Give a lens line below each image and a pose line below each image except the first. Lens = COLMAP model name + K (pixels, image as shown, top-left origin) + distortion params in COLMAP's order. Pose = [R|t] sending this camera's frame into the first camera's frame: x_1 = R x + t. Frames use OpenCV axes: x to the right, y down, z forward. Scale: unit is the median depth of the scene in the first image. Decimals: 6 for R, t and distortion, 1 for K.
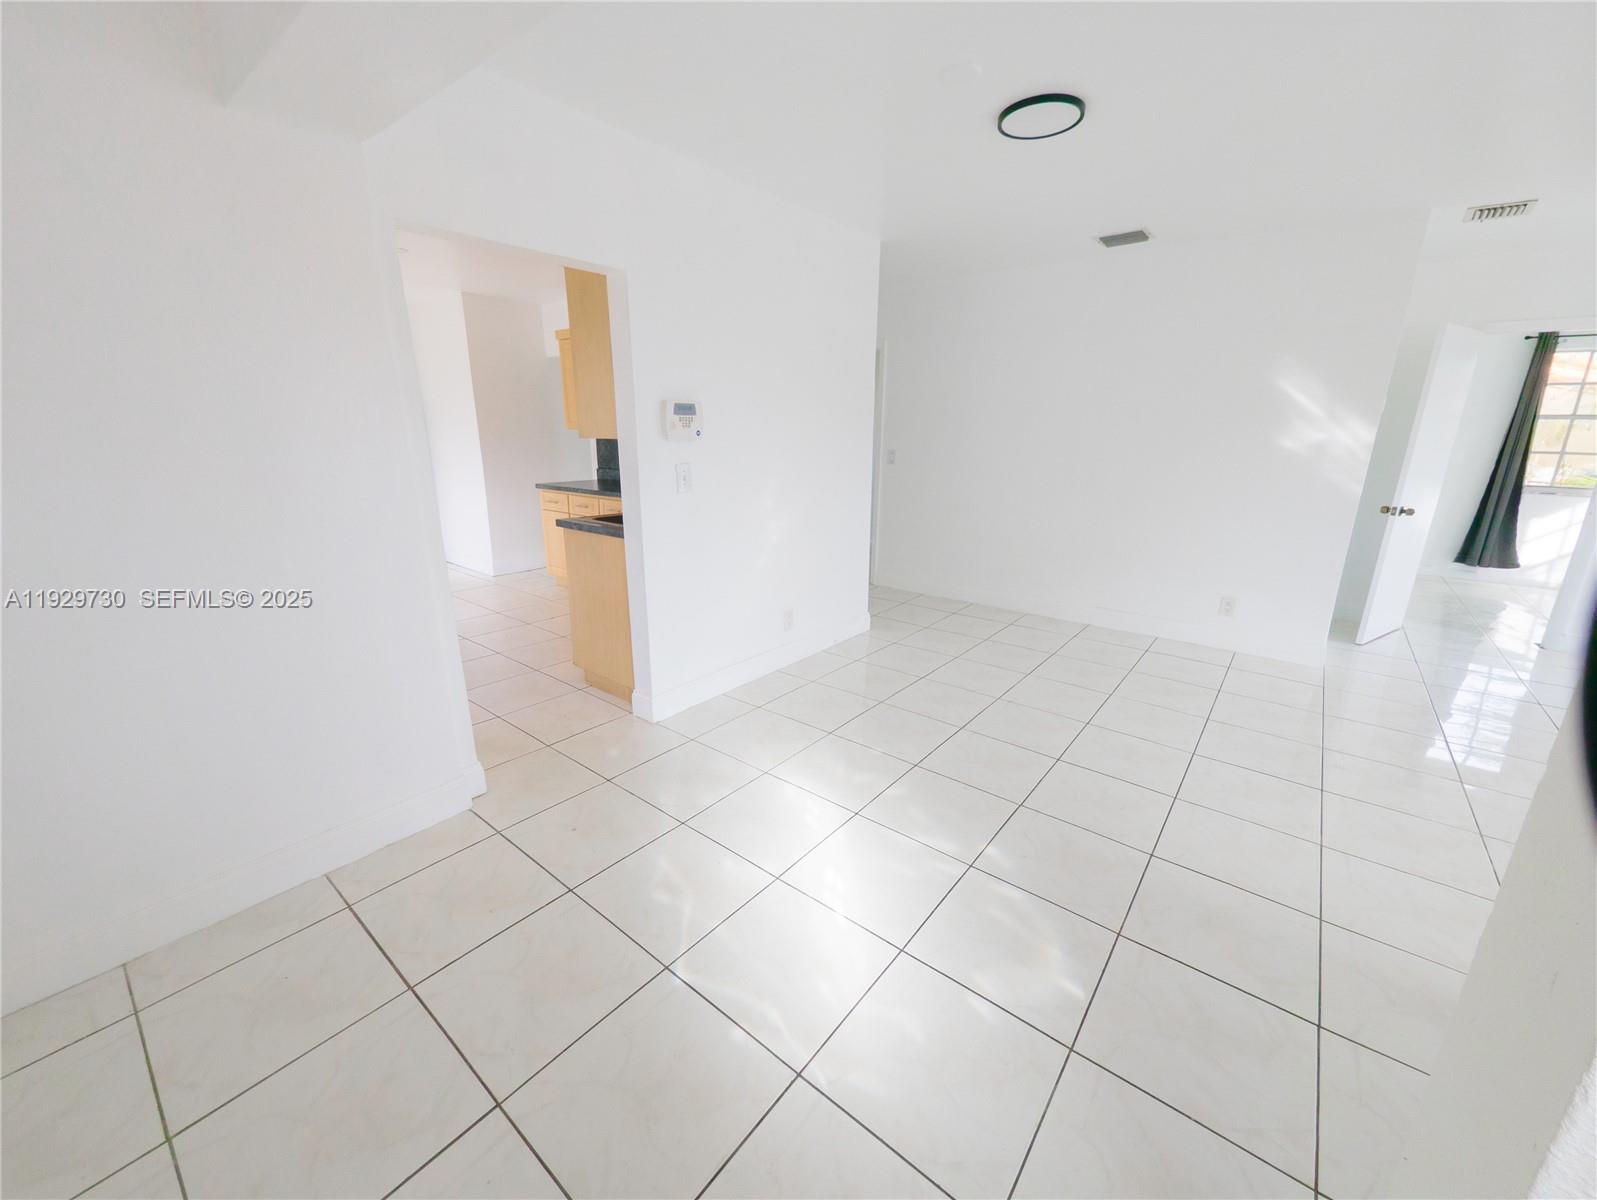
lens RADIAL K [[639.6, 0, 800.7], [0, 639.6, 594.8], [0, 0, 1]] dist [-0.000973, -0.000784]
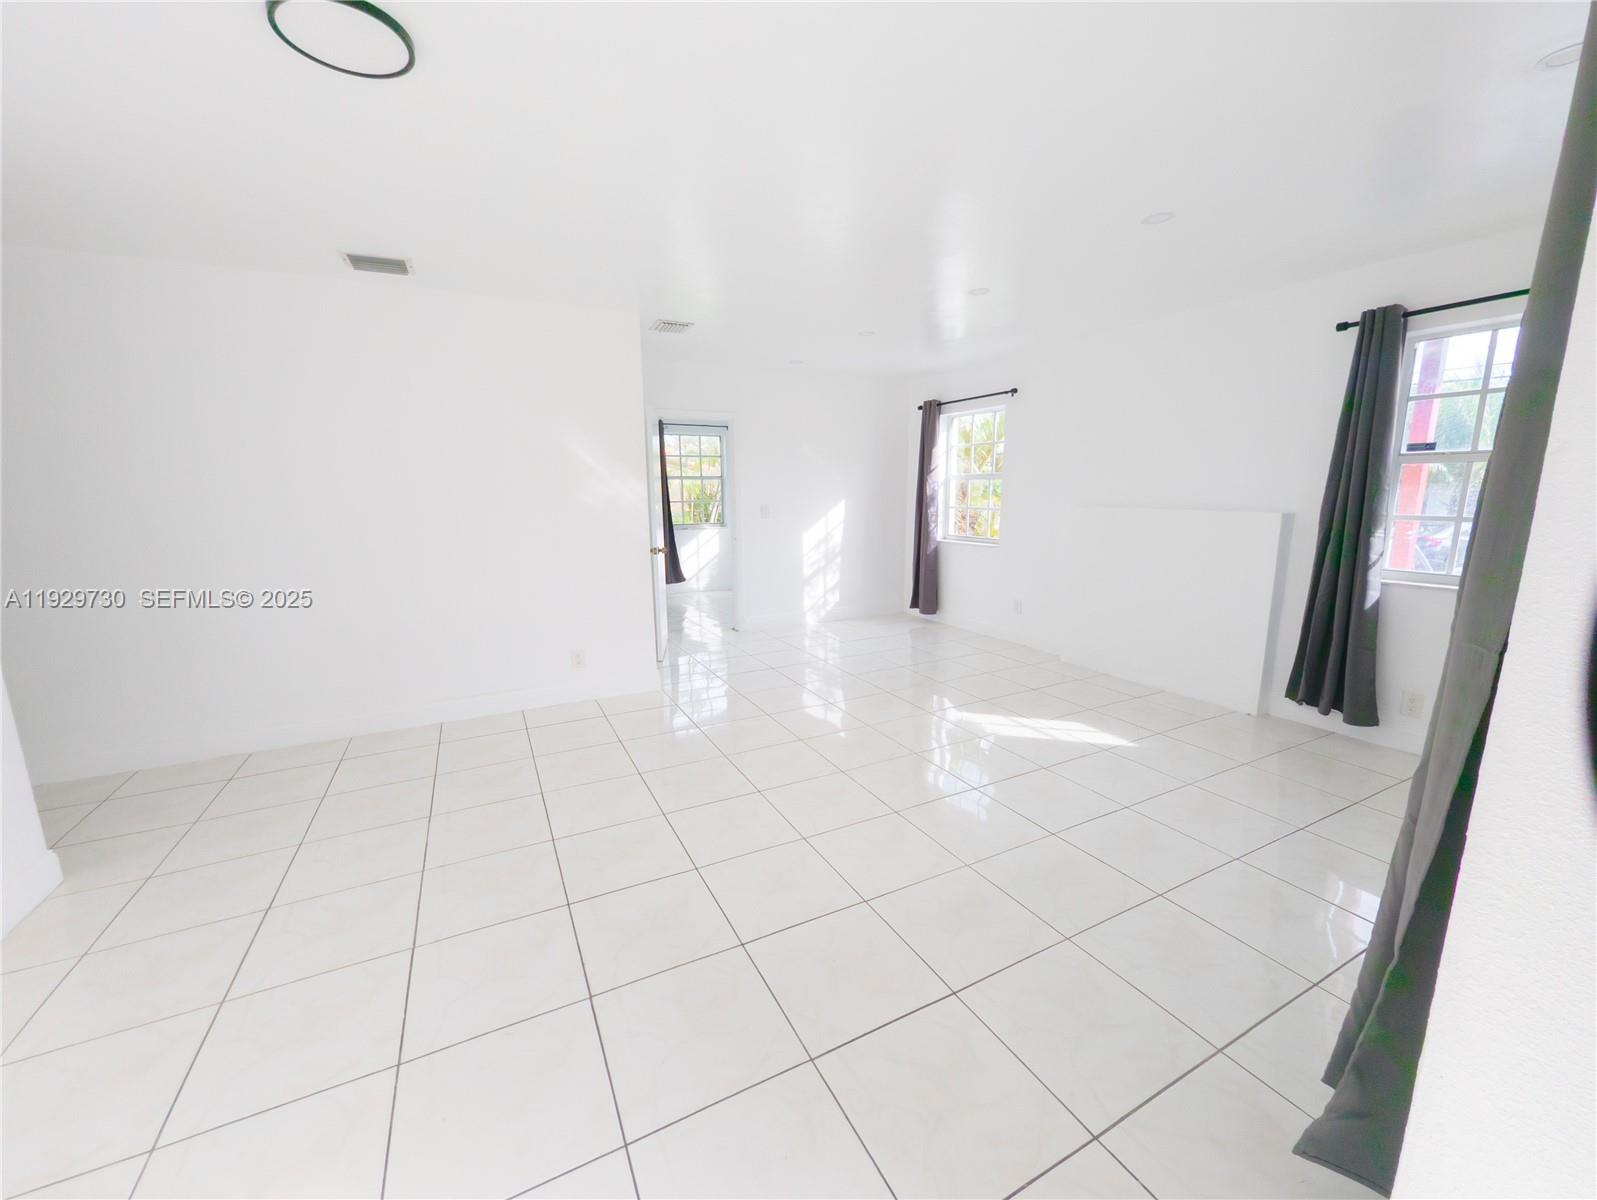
lens RADIAL K [[639.6, 0, 808.6], [0, 639.6, 592.1], [0, 0, 1]] dist [-0.000973, -0.000784]
pose [[0.405103, -0.159375, 0.900273, -0.064796], [0.247538, 0.967031, 0.059806, -0.045448], [-0.880123, 0.198624, 0.431198, 0.186022]]
